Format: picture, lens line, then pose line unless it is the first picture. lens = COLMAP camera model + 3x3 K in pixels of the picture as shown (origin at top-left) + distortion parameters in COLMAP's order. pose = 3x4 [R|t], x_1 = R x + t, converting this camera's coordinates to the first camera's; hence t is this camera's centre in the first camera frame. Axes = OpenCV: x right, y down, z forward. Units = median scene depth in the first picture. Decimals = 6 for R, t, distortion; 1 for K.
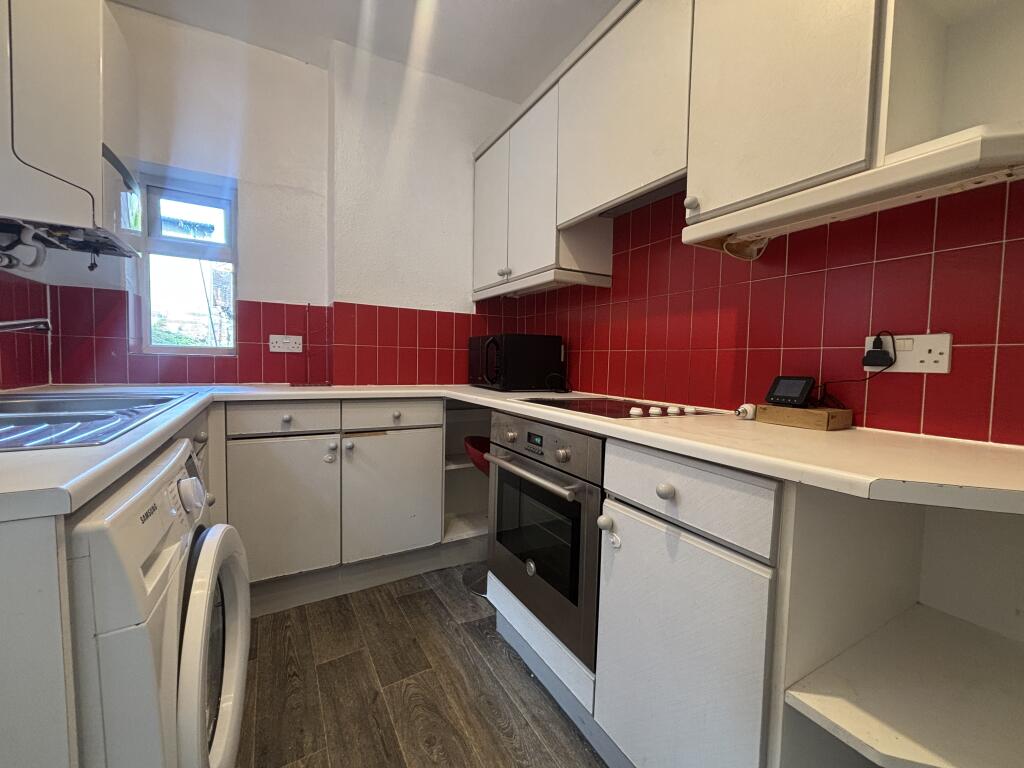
lens RADIAL K [[415.8, 0, 512.0], [0, 415.8, 384.0], [0, 0, 1]] dist [-0.000130, -0.002924]
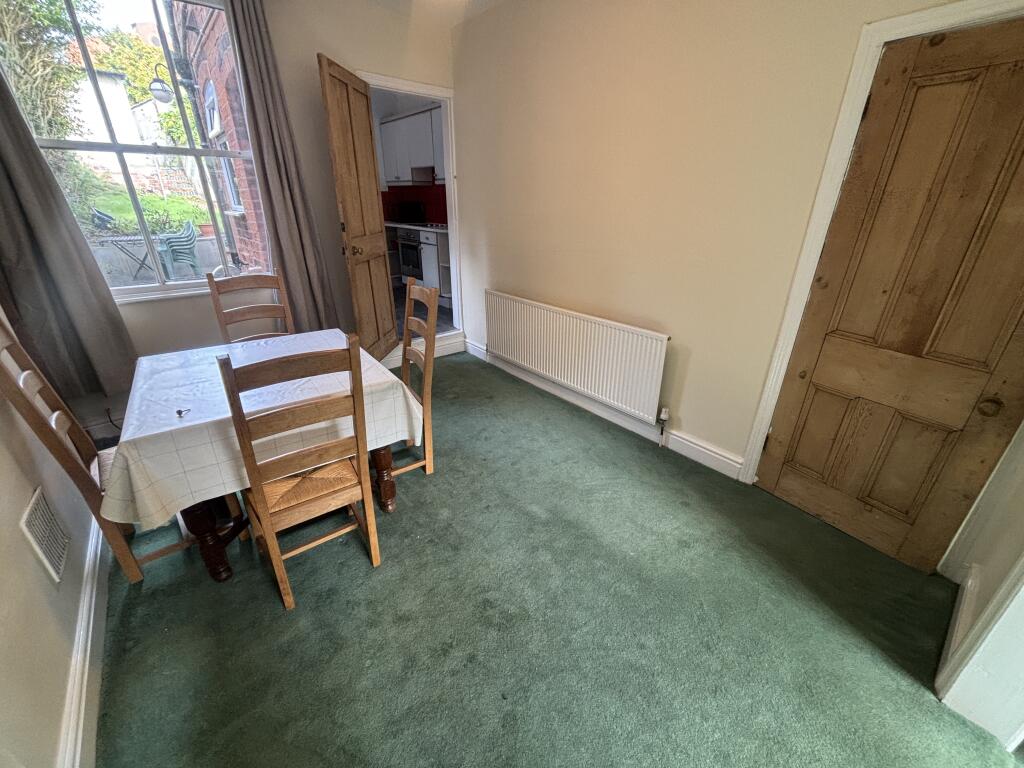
lens RADIAL K [[415.8, 0, 512.0], [0, 415.8, 384.0], [0, 0, 1]] dist [-0.000130, -0.002924]
pose [[0.984468, -0.085835, 0.153152, 0.231973], [0.026925, 0.935832, 0.351415, 0.075839], [-0.173488, -0.341833, 0.923608, -2.577125]]
